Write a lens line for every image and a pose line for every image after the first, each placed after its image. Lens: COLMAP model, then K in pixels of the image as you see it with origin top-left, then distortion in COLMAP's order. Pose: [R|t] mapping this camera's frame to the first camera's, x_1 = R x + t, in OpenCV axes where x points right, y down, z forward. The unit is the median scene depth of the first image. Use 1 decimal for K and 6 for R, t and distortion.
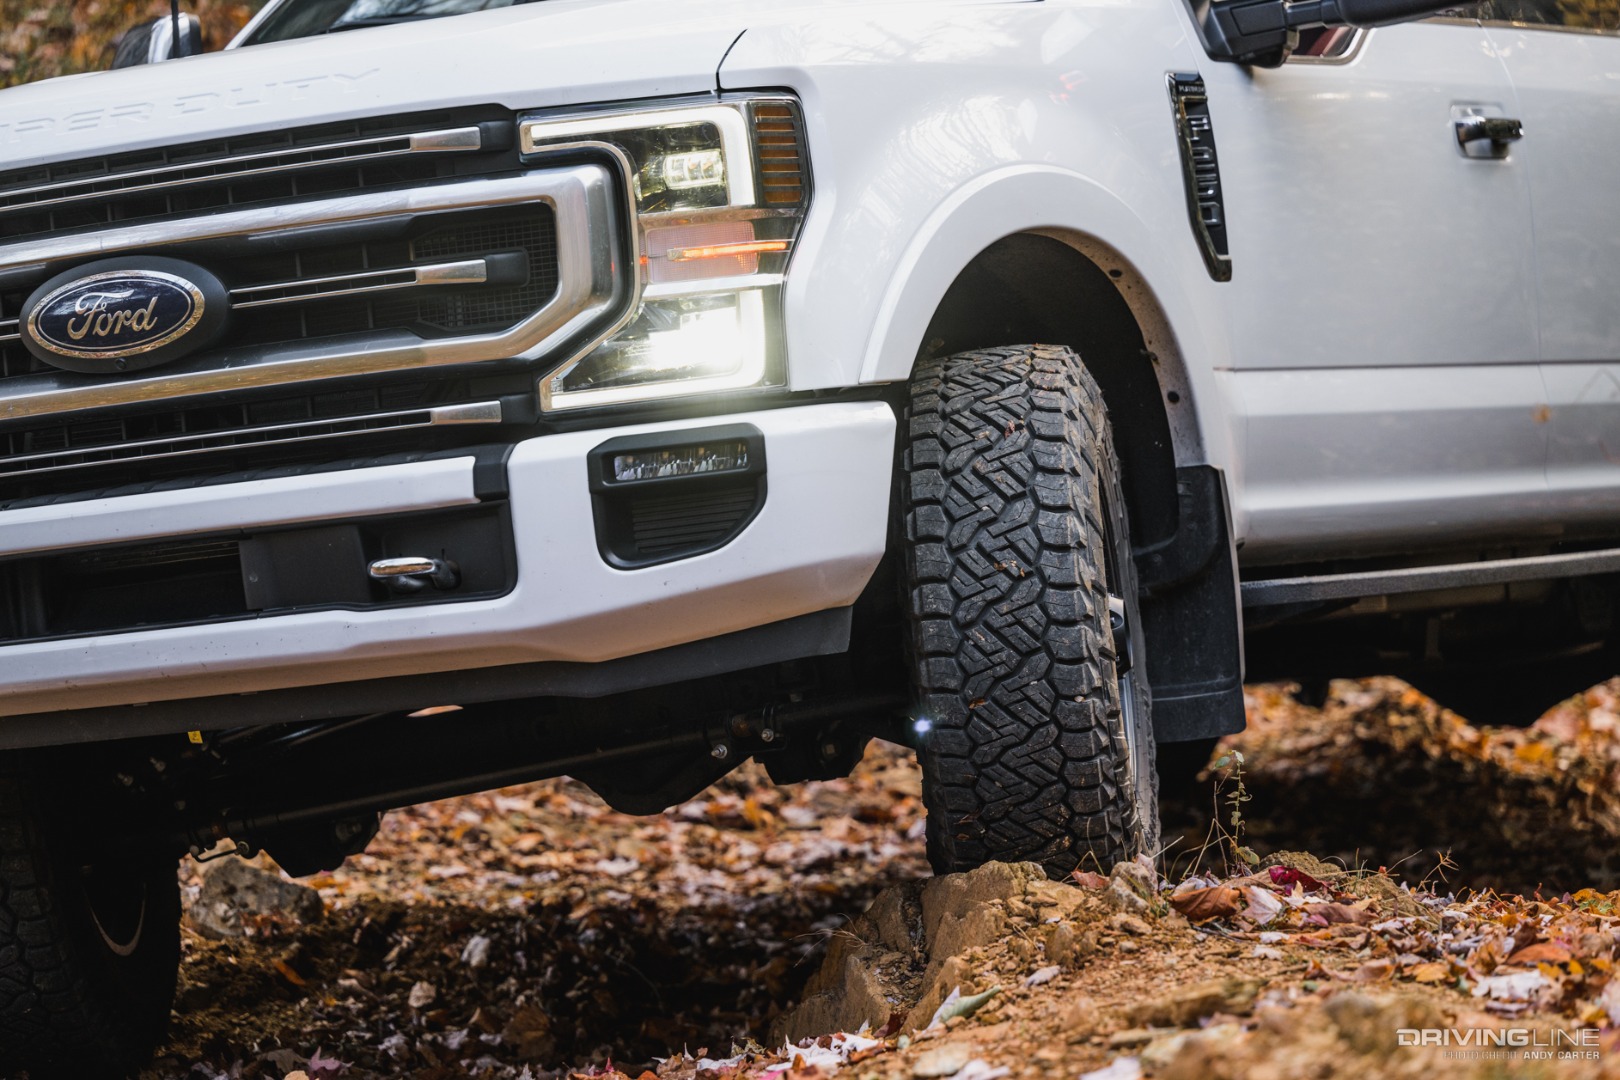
lens RADIAL K [[6397.7, 0, 810.0], [0, 6397.7, 540.0], [0, 0, 1]] dist [0.401592, 2.162136]
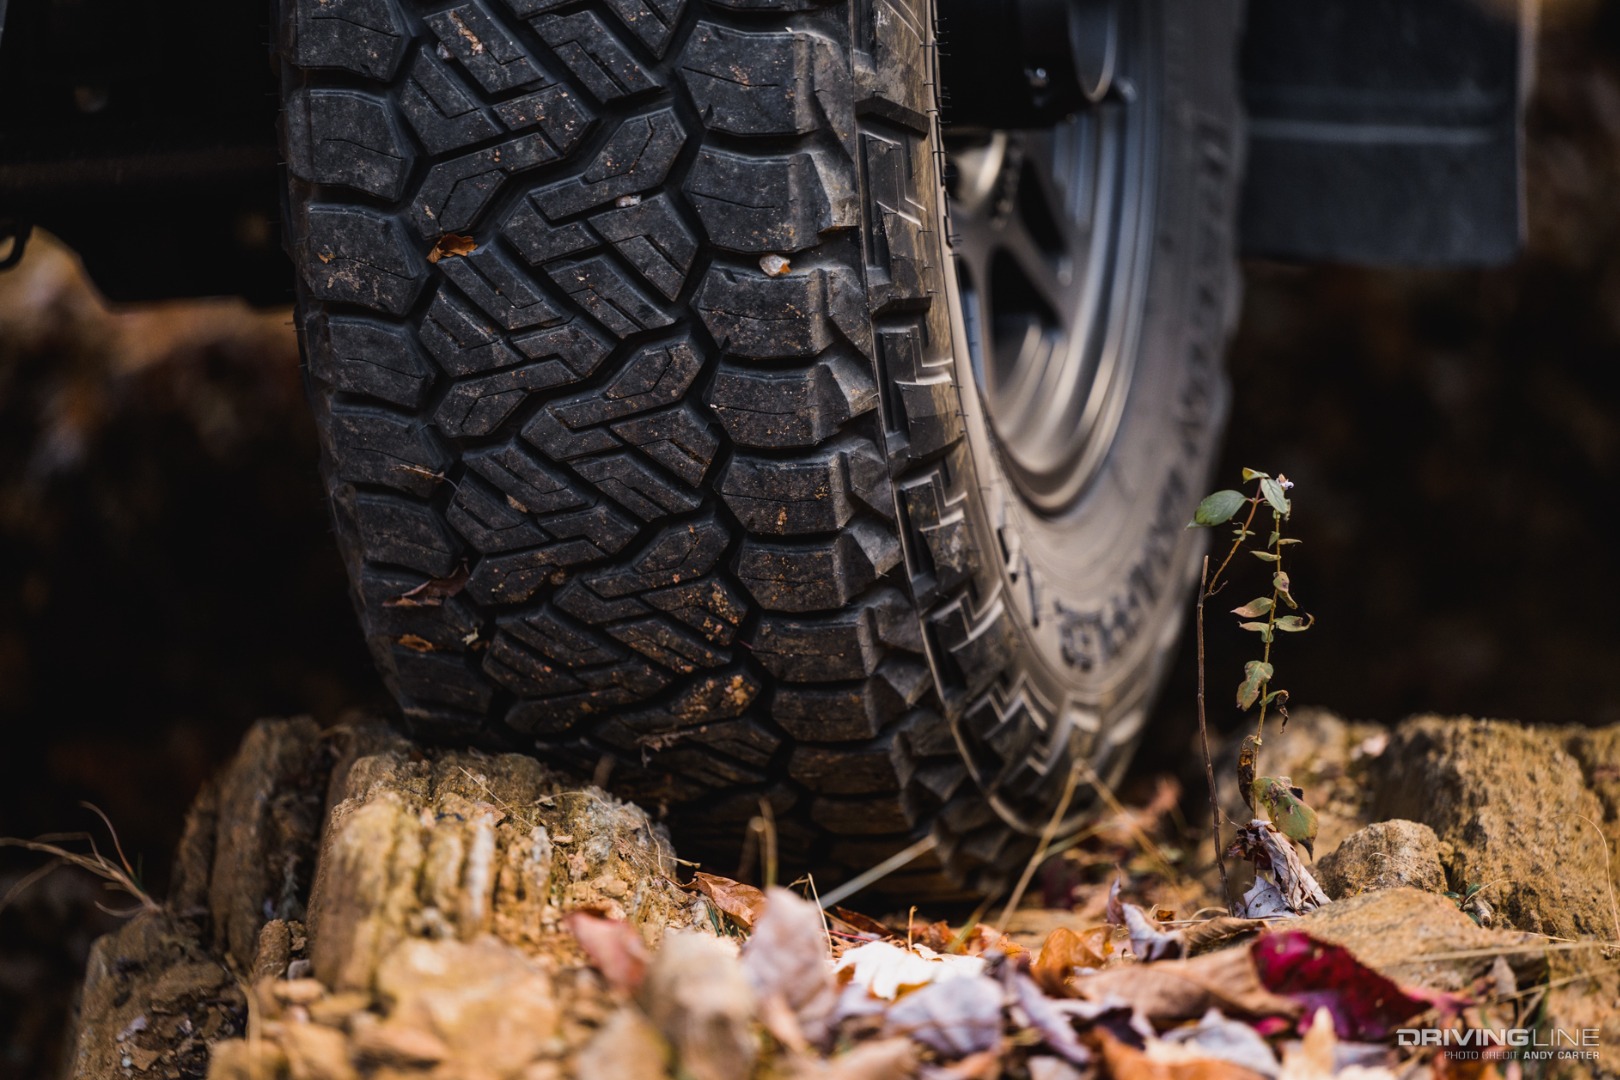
lens RADIAL K [[9103.5, 0, 810.0], [0, 9103.5, 540.0], [0, 0, 1]] dist [-0.048894, -4.731680]
pose [[0.988870, 0.091415, -0.117387, 0.096236], [-0.072047, 0.984521, 0.159774, -0.032169], [0.130176, -0.149538, 0.980149, 0.568620]]
